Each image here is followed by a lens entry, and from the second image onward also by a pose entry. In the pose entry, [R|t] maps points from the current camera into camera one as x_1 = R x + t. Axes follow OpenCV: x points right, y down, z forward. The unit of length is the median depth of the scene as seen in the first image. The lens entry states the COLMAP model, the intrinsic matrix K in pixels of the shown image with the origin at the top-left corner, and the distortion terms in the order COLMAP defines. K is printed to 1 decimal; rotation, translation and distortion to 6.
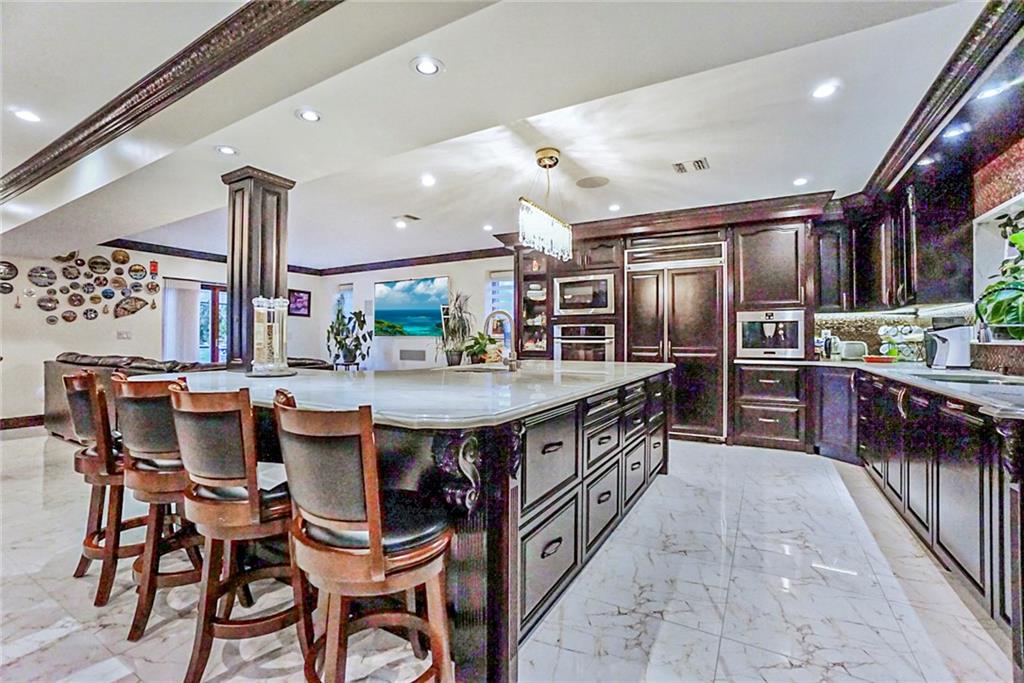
lens RADIAL K [[445.8, 0, 521.8], [0, 445.8, 339.1], [0, 0, 1]] dist [-0.065001, 0.024405]
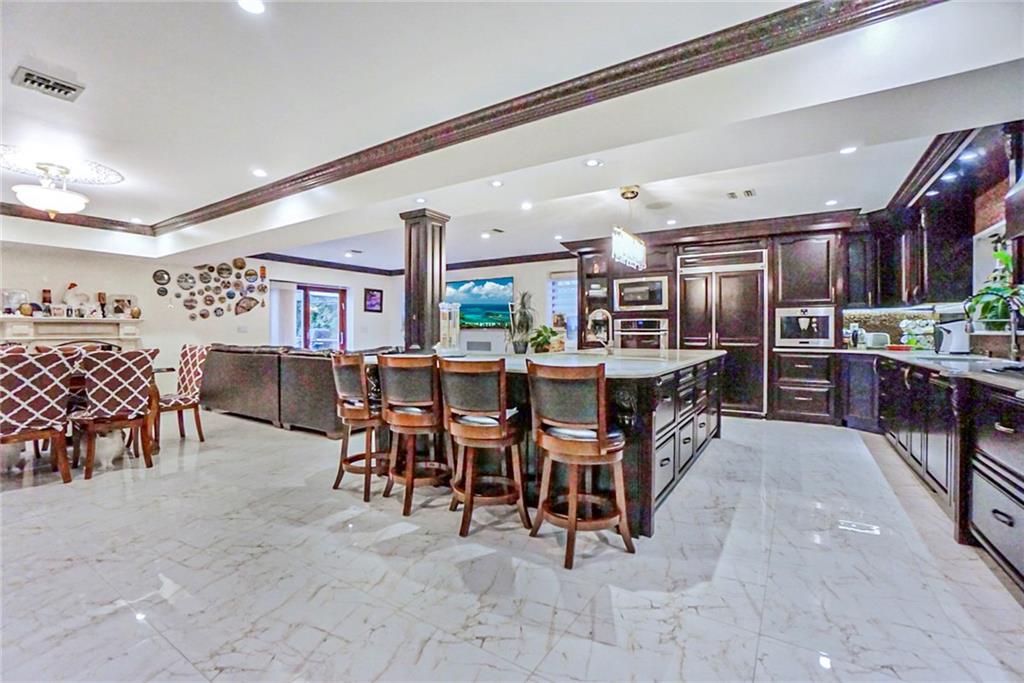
lens RADIAL K [[454.6, 0, 507.3], [0, 454.6, 338.8], [0, 0, 1]] dist [-0.065233, 0.024863]
pose [[0.997460, -0.001255, -0.071212, -0.152290], [0.002285, 0.999894, 0.014398, 0.001733], [0.071186, -0.014524, 0.997357, -0.259122]]
